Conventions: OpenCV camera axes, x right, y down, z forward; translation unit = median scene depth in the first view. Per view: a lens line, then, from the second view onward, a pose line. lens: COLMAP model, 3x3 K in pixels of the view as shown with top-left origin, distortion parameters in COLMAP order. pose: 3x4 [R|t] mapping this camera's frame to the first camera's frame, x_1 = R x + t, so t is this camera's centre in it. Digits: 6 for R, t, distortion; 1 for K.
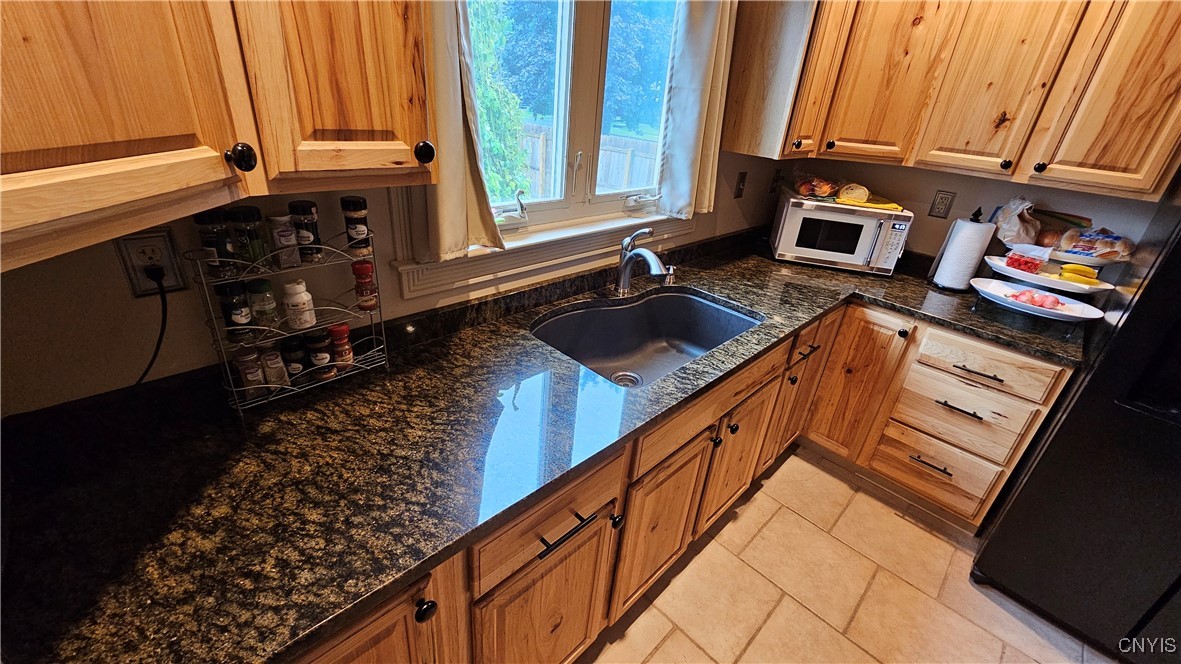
lens RADIAL K [[481.5, 0, 589.0], [0, 481.5, 330.2], [0, 0, 1]] dist [-0.002040, -0.000944]
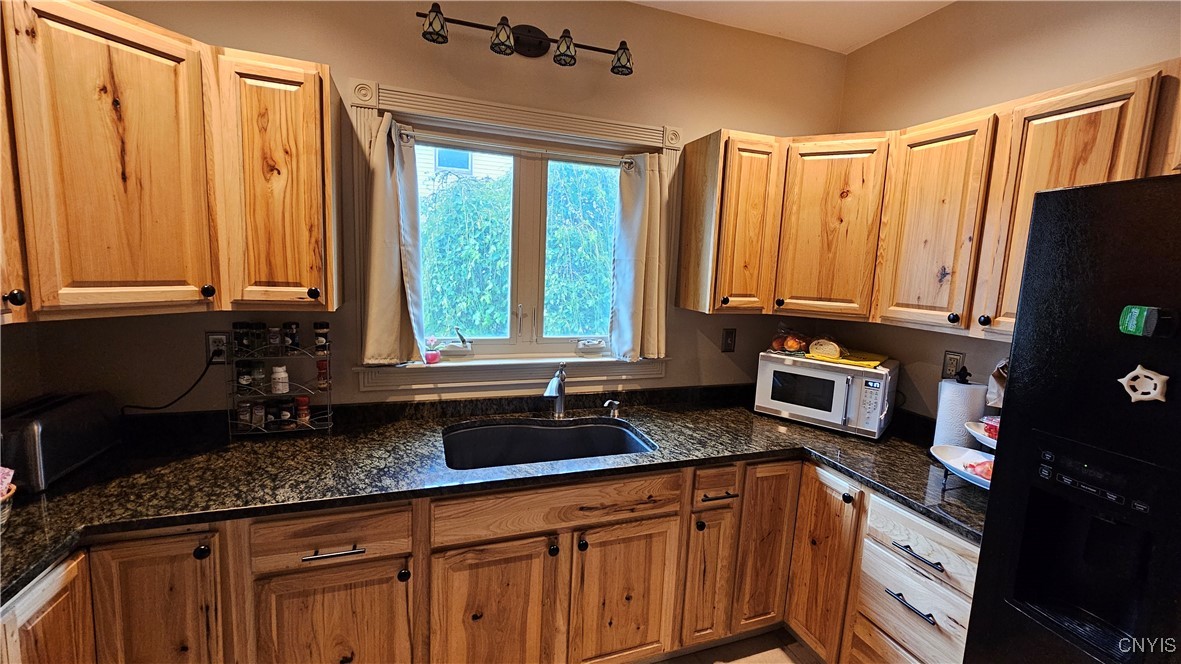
lens RADIAL K [[481.5, 0, 591.5], [0, 481.5, 331.5], [0, 0, 1]] dist [-0.002040, -0.000944]
pose [[0.900196, 0.018360, -0.435099, 0.647655], [-0.166296, 0.937890, -0.304481, 0.069936], [0.402484, 0.346448, 0.847337, -0.039230]]
